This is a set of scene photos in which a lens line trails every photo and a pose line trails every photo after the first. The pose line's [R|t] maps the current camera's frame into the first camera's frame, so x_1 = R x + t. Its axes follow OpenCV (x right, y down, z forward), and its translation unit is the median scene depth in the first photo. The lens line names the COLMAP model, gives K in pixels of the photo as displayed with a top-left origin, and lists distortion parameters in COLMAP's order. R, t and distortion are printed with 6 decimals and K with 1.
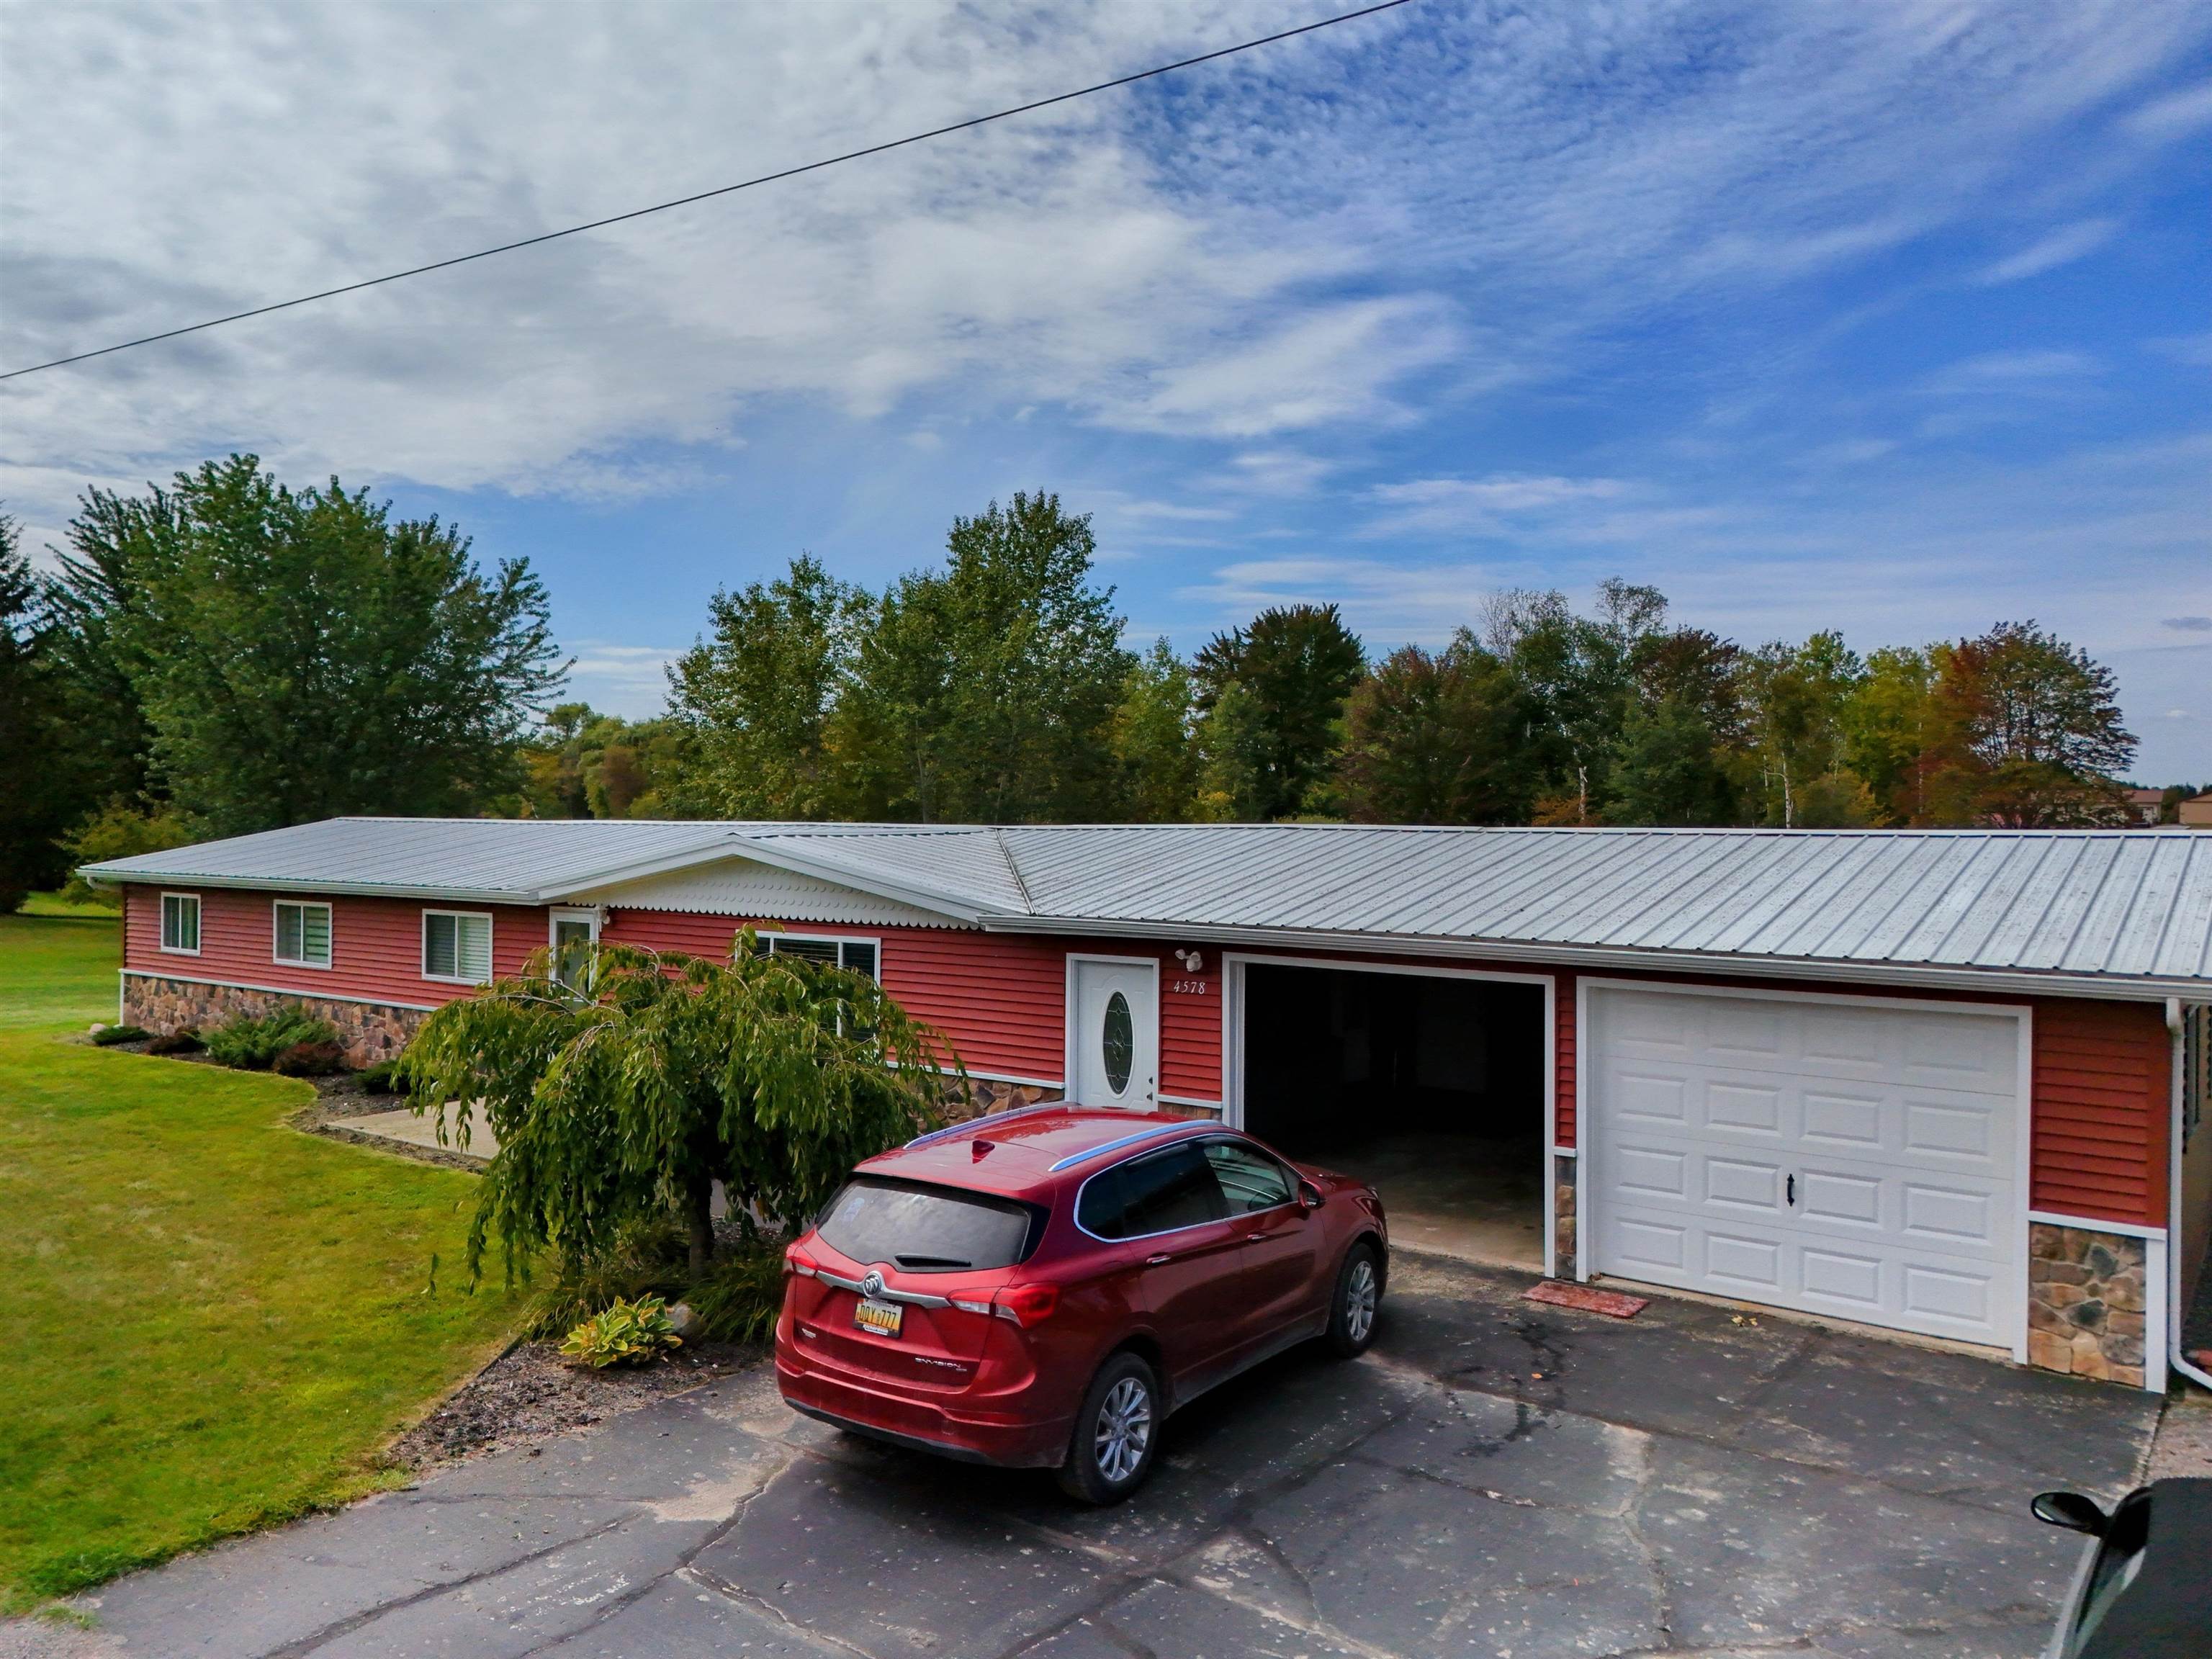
lens RADIAL K [[1644.7, 0, 1039.6], [0, 1644.7, 824.9], [0, 0, 1]] dist [-0.008900, 0.001400]
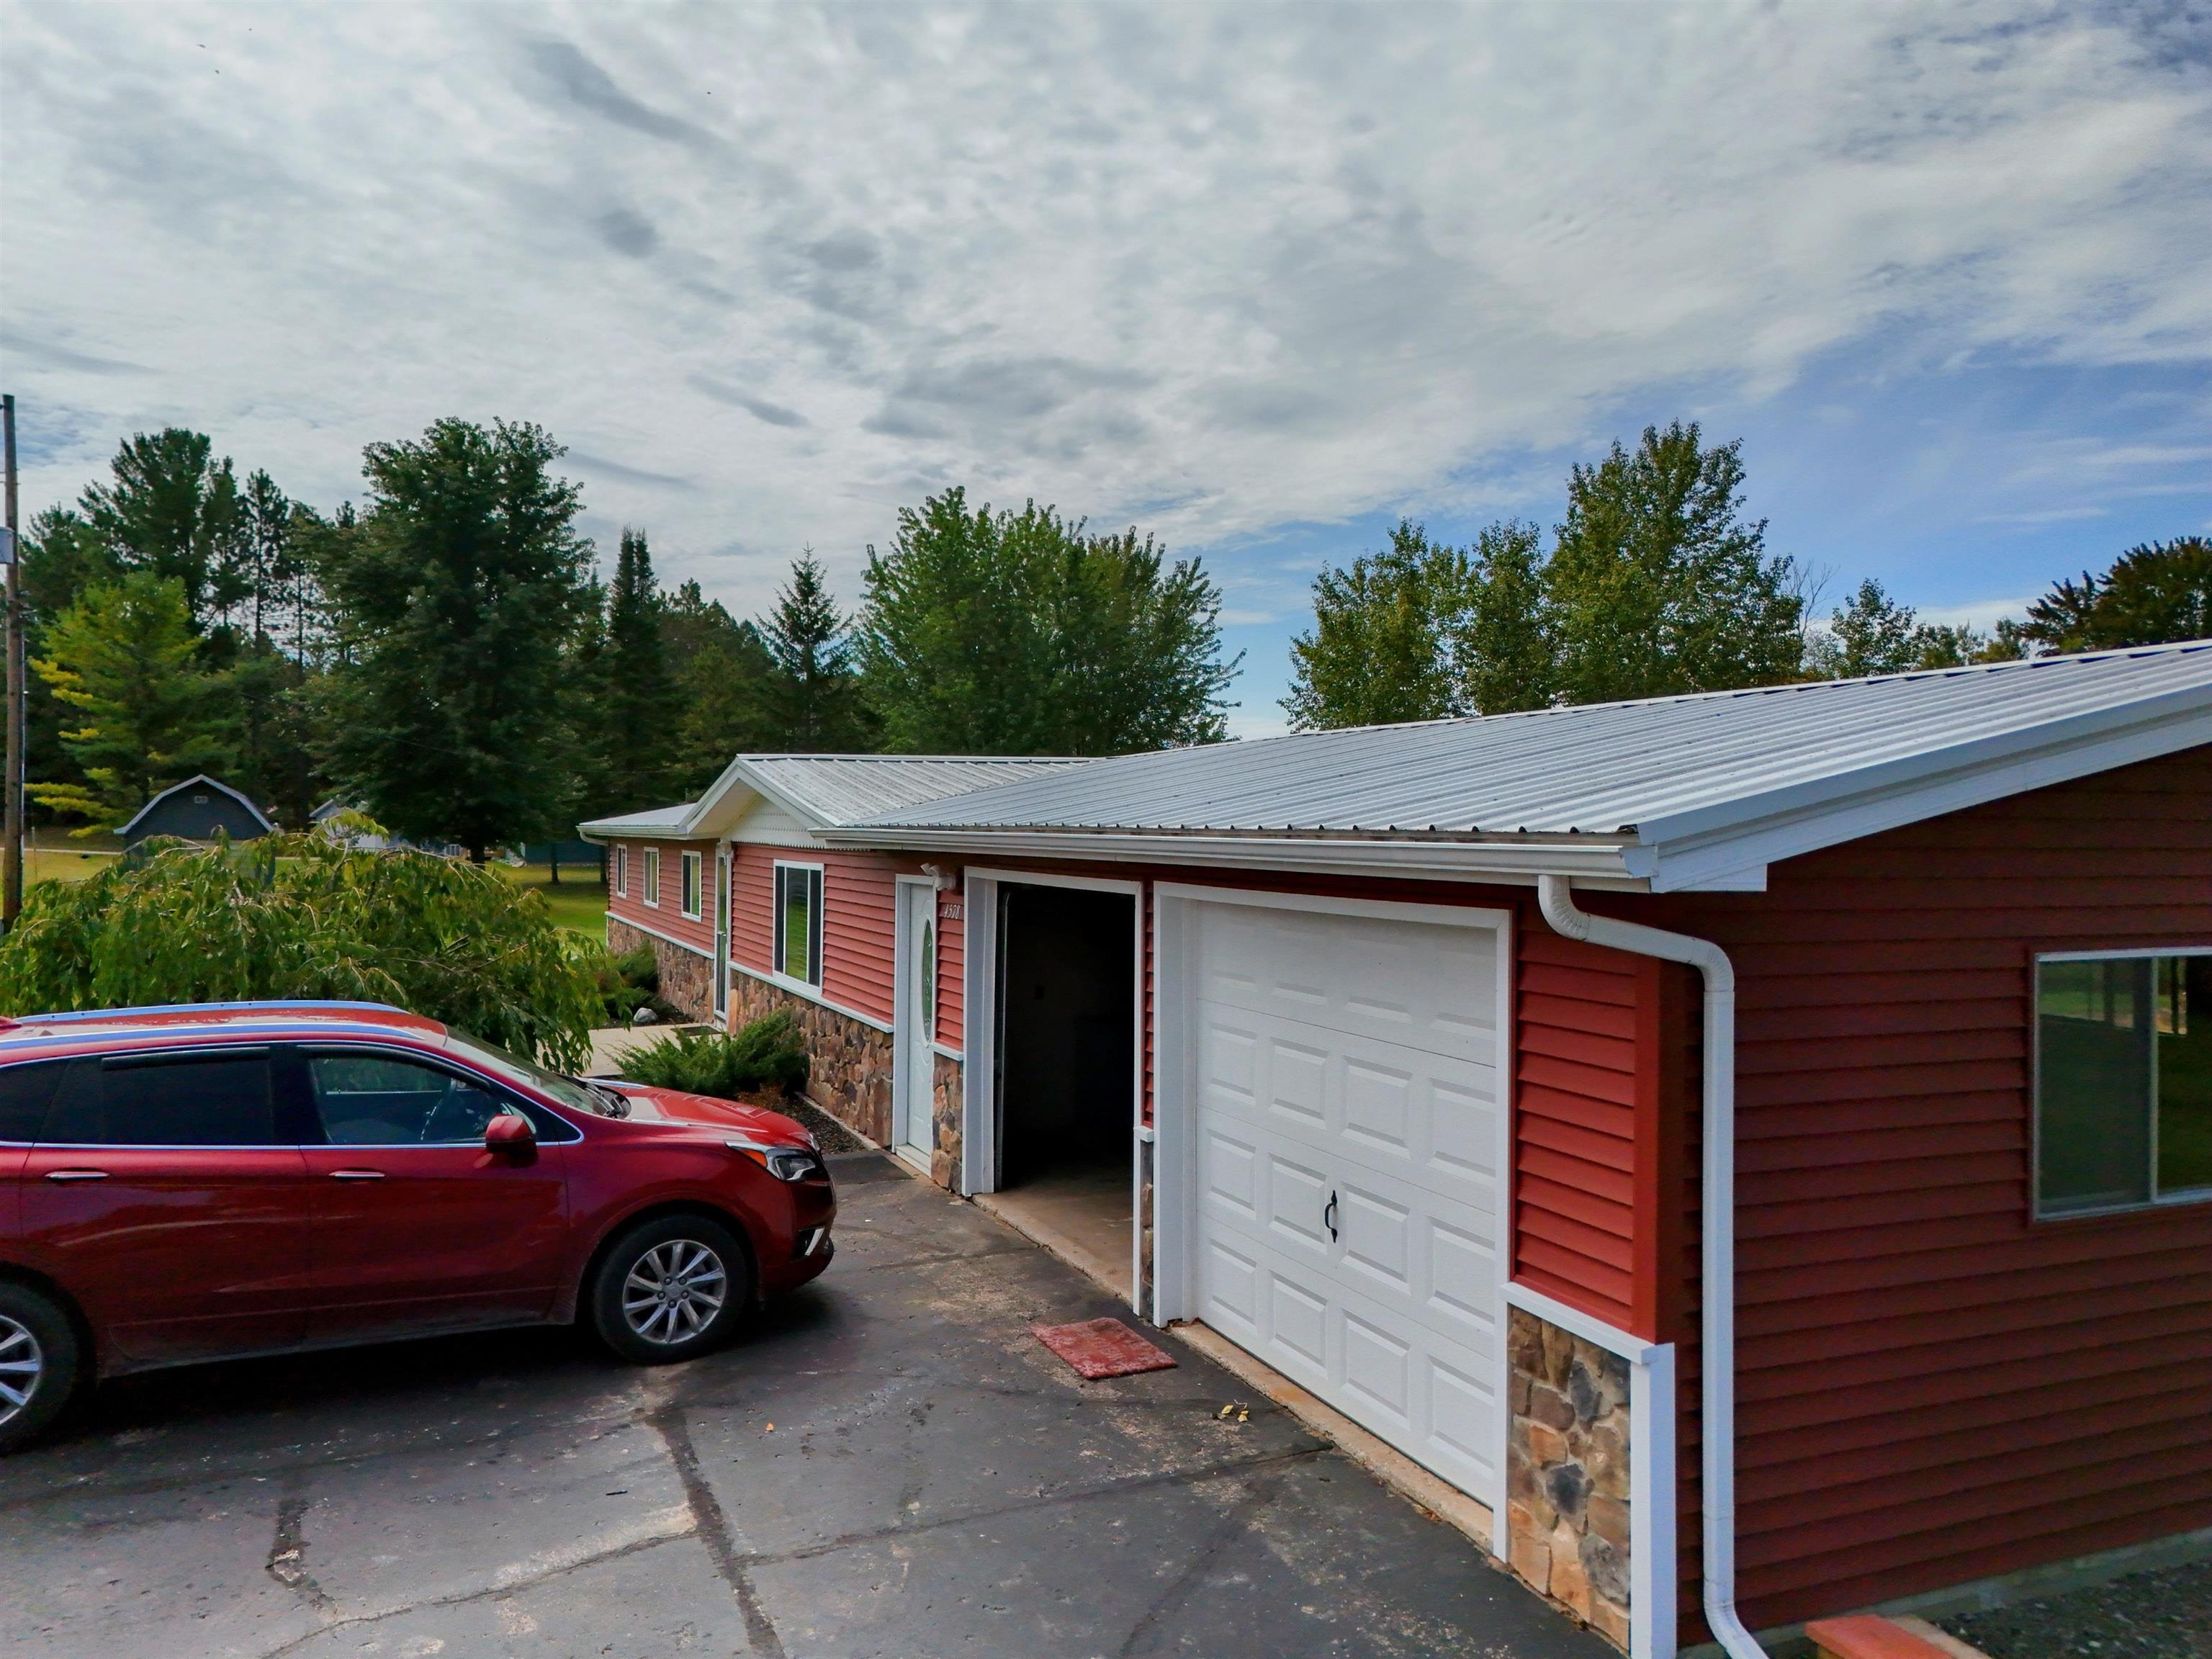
lens RADIAL K [[1634.9, 0, 1113.2], [0, 1634.9, 803.3], [0, 0, 1]] dist [0.081734, -0.060536]
pose [[0.871962, -0.012624, -0.489411, 0.138169], [0.000876, 0.999706, -0.024226, 0.015900], [0.489573, 0.020695, 0.871717, 0.080818]]
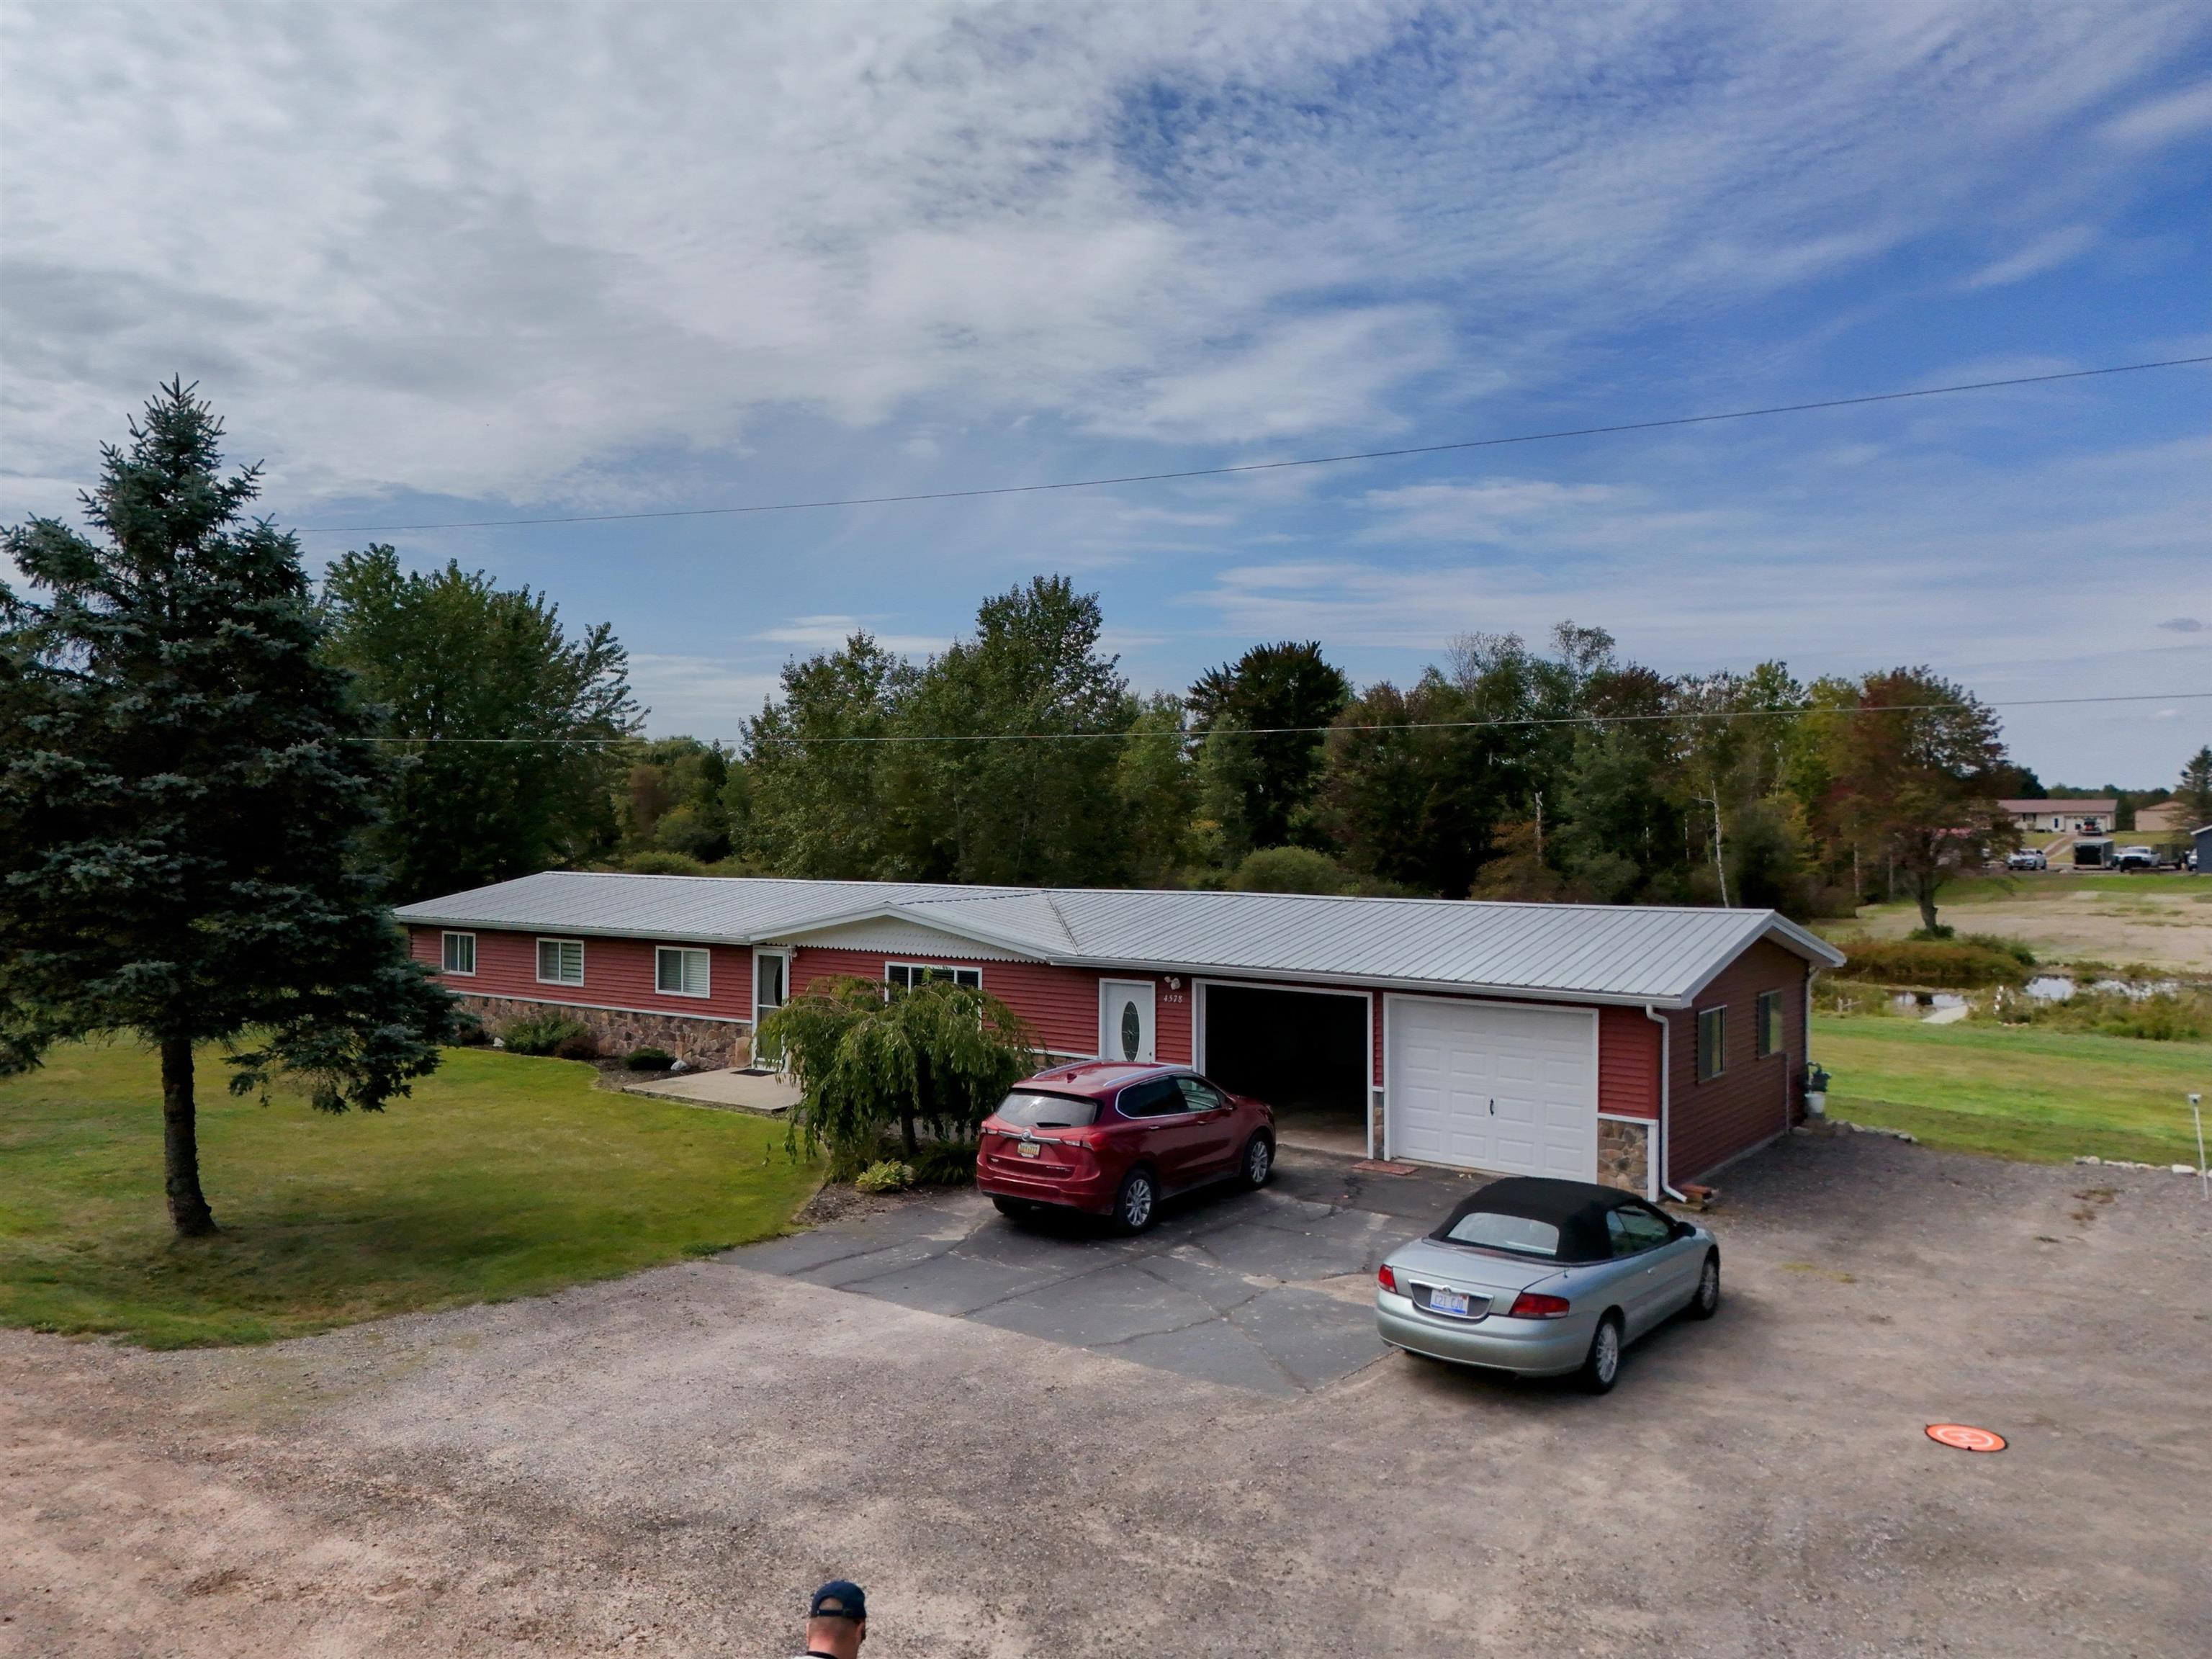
lens RADIAL K [[1702.1, 0, 987.0], [0, 1702.1, 773.0], [0, 0, 1]] dist [0.001693, -0.003777]
pose [[0.999576, -0.007584, -0.028121, -0.012309], [0.006790, 0.999579, -0.028222, -0.021327], [0.028323, 0.028019, 0.999206, -0.190563]]
